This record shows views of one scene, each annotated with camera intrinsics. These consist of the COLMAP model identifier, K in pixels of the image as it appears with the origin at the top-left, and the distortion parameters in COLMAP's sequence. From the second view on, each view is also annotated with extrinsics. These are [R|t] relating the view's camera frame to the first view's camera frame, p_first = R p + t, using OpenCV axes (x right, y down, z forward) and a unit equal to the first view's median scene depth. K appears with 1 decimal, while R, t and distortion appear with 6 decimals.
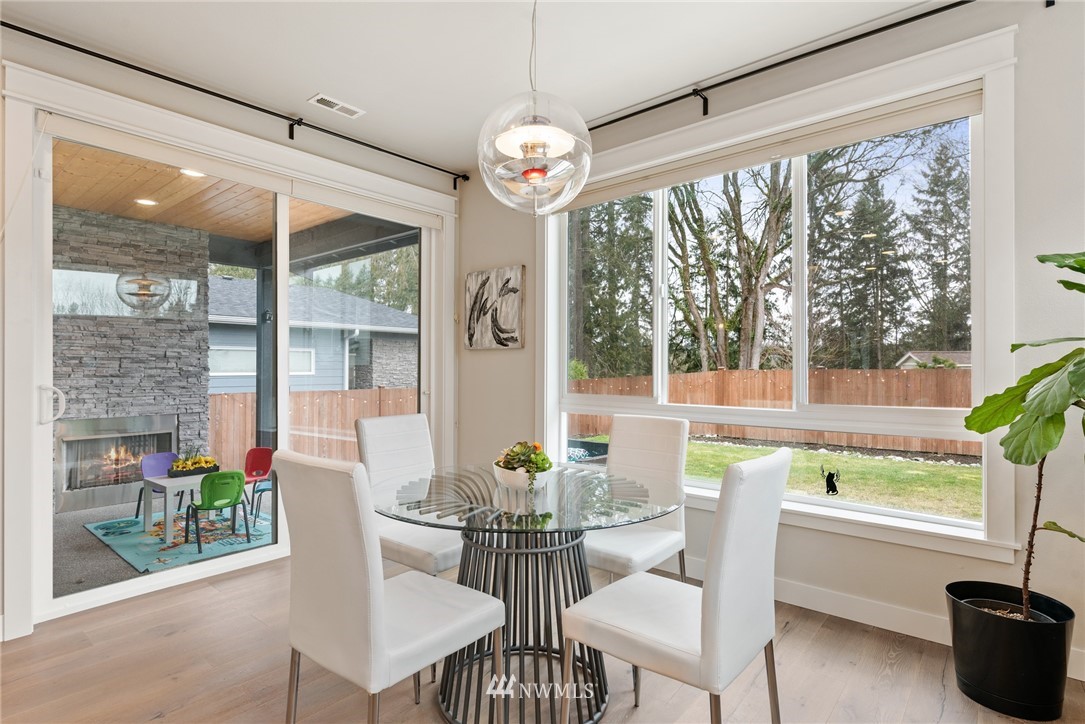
lens RADIAL K [[561.4, 0, 543.4], [0, 561.4, 364.5], [0, 0, 1]] dist [-0.003634, -0.000410]
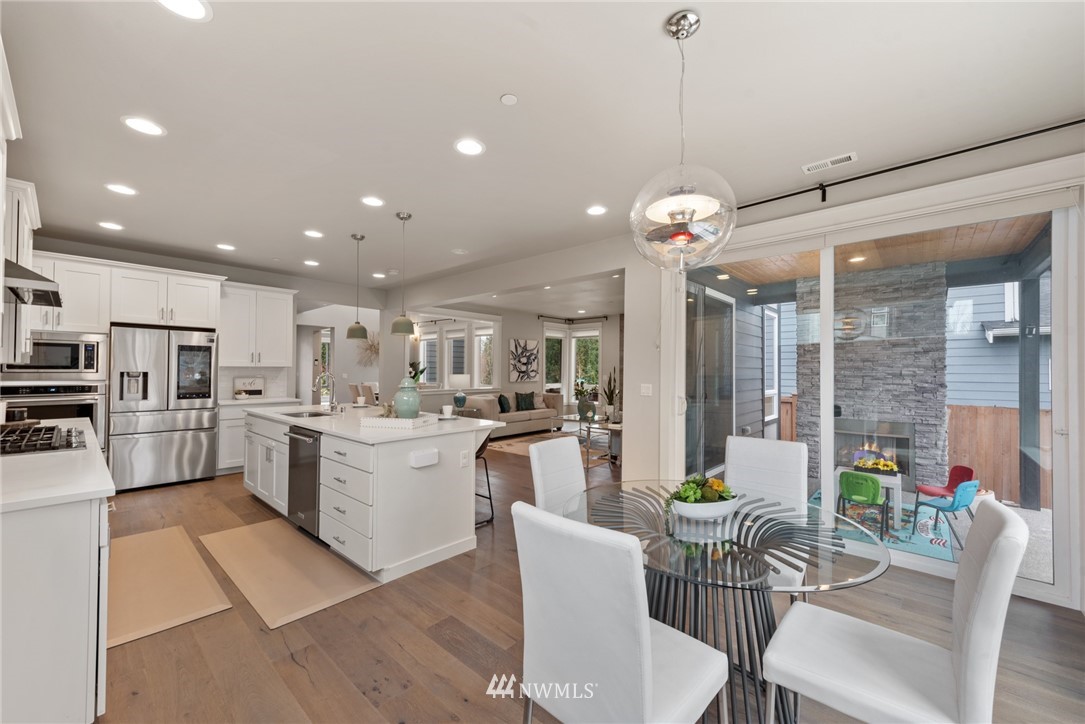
lens RADIAL K [[426.8, 0, 543.7], [0, 426.8, 366.3], [0, 0, 1]] dist [0.008300, -0.000129]
pose [[-0.026815, -0.013270, -0.999552, 0.276008], [-0.000202, 0.999912, -0.013269, -0.019879], [0.999640, -0.000154, -0.026815, 0.246748]]
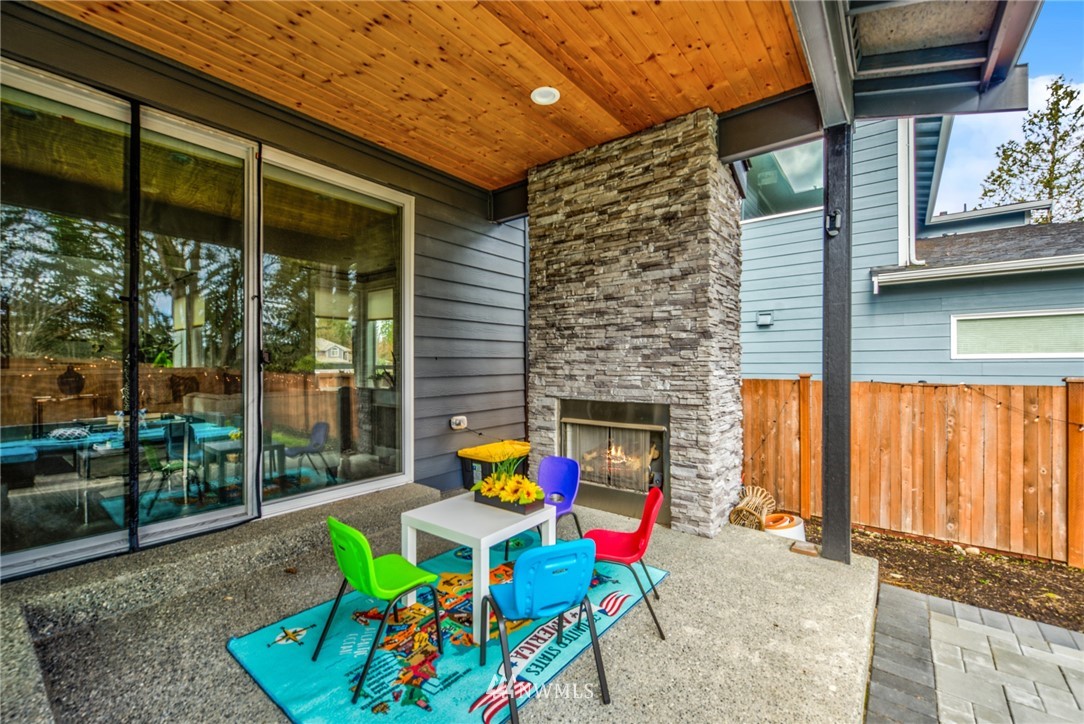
lens RADIAL K [[452.3, 0, 544.0], [0, 452.3, 364.9], [0, 0, 1]] dist [0.000777, -0.000283]
pose [[0.031894, 0.000843, -0.999491, -0.122284], [0.008759, 0.999961, 0.001123, 0.039845], [0.999453, -0.008790, 0.031885, 0.840634]]
